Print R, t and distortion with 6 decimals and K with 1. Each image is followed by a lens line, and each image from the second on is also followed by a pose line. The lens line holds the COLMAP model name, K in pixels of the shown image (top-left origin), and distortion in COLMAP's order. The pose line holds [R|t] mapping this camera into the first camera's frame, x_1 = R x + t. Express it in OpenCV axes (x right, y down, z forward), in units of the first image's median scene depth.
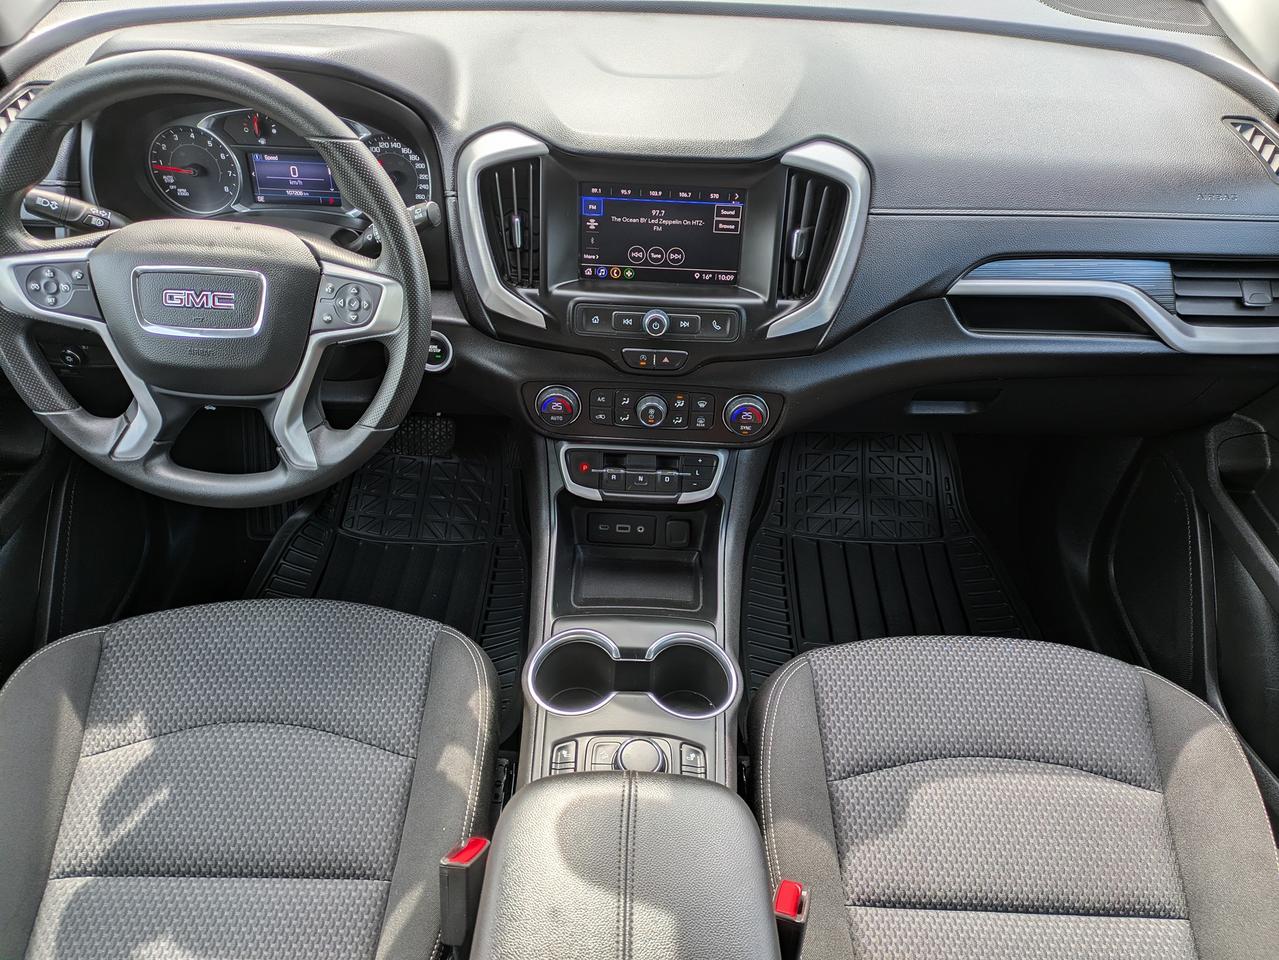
lens RADIAL K [[964.8, 0, 634.6], [0, 964.8, 486.9], [0, 0, 1]] dist [0.030712, -0.008252]
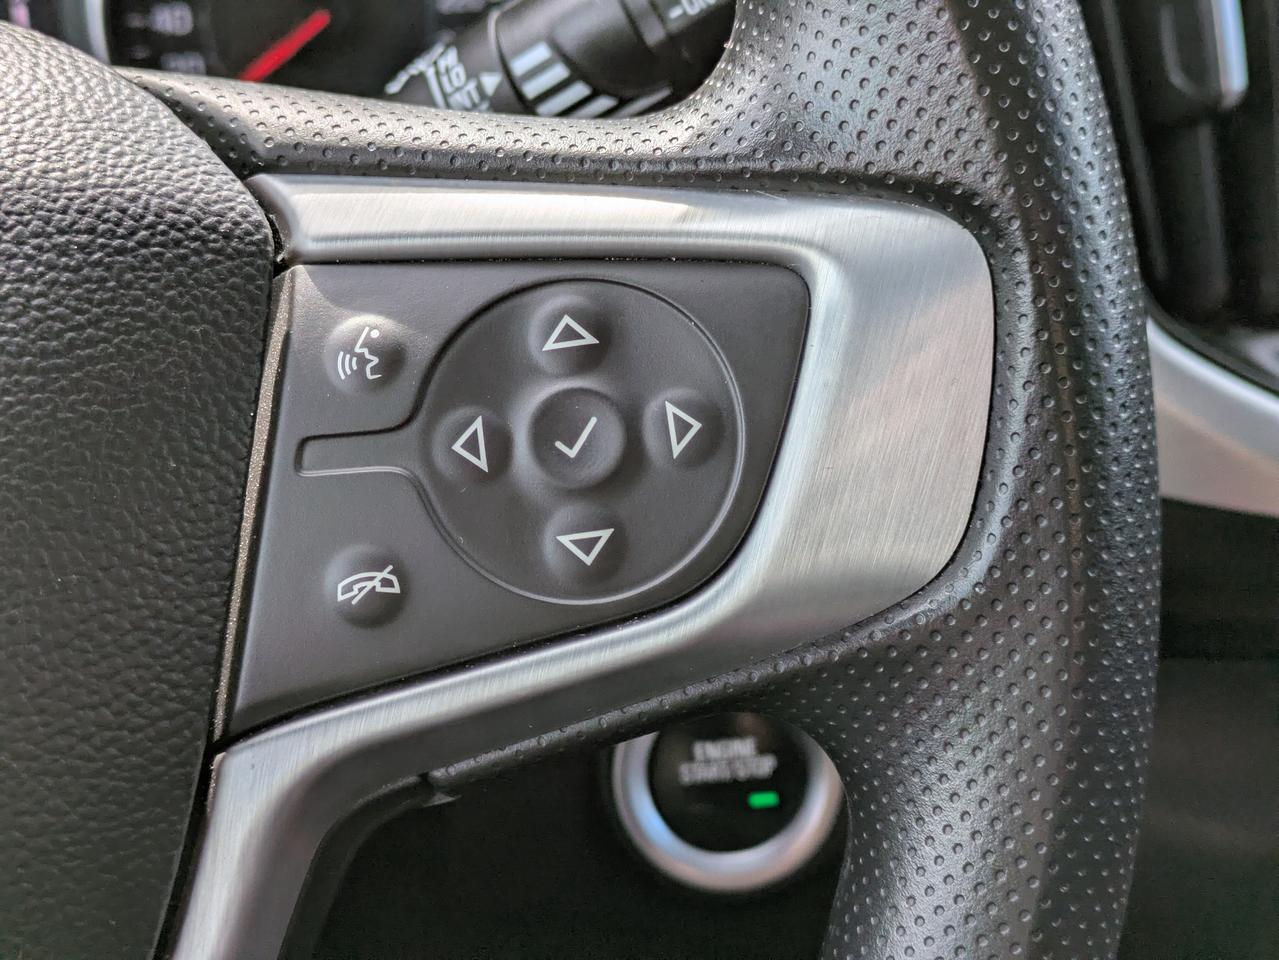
lens RADIAL K [[1881.2, 0, 639.5], [0, 1881.2, 480.0], [0, 0, 1]] dist [0.080488, -0.007112]
pose [[0.984688, -0.134408, 0.111012, -0.279519], [0.160880, 0.945894, -0.281783, -0.103172], [-0.067132, 0.295329, 0.953034, 0.694757]]
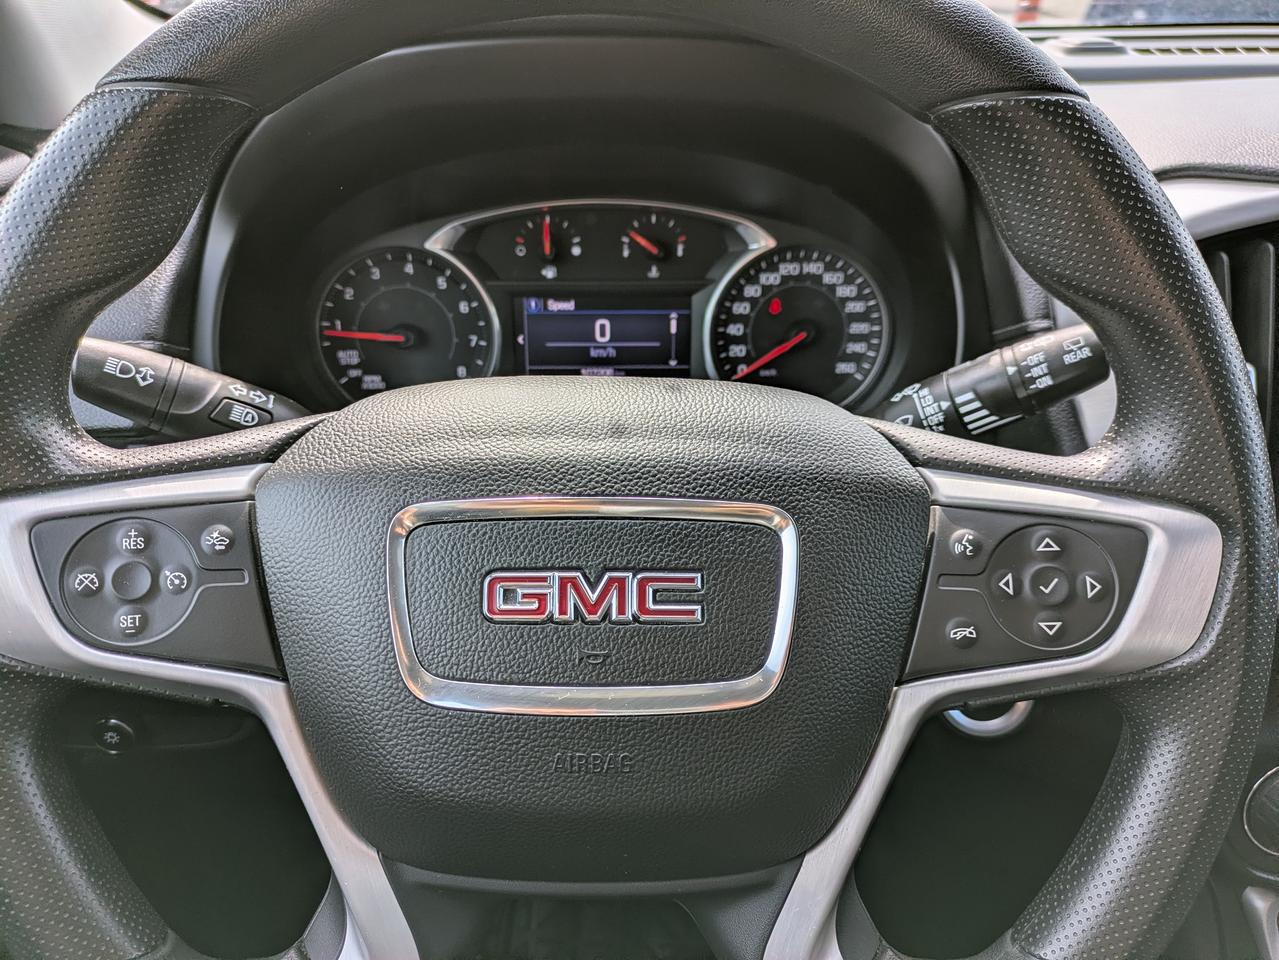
lens RADIAL K [[964.8, 0, 634.6], [0, 964.8, 486.9], [0, 0, 1]] dist [0.030712, -0.008252]
pose [[0.998797, -0.042541, 0.024402, -0.394630], [0.047527, 0.962345, -0.267645, -0.126424], [-0.012097, 0.268482, 0.963209, 0.609810]]
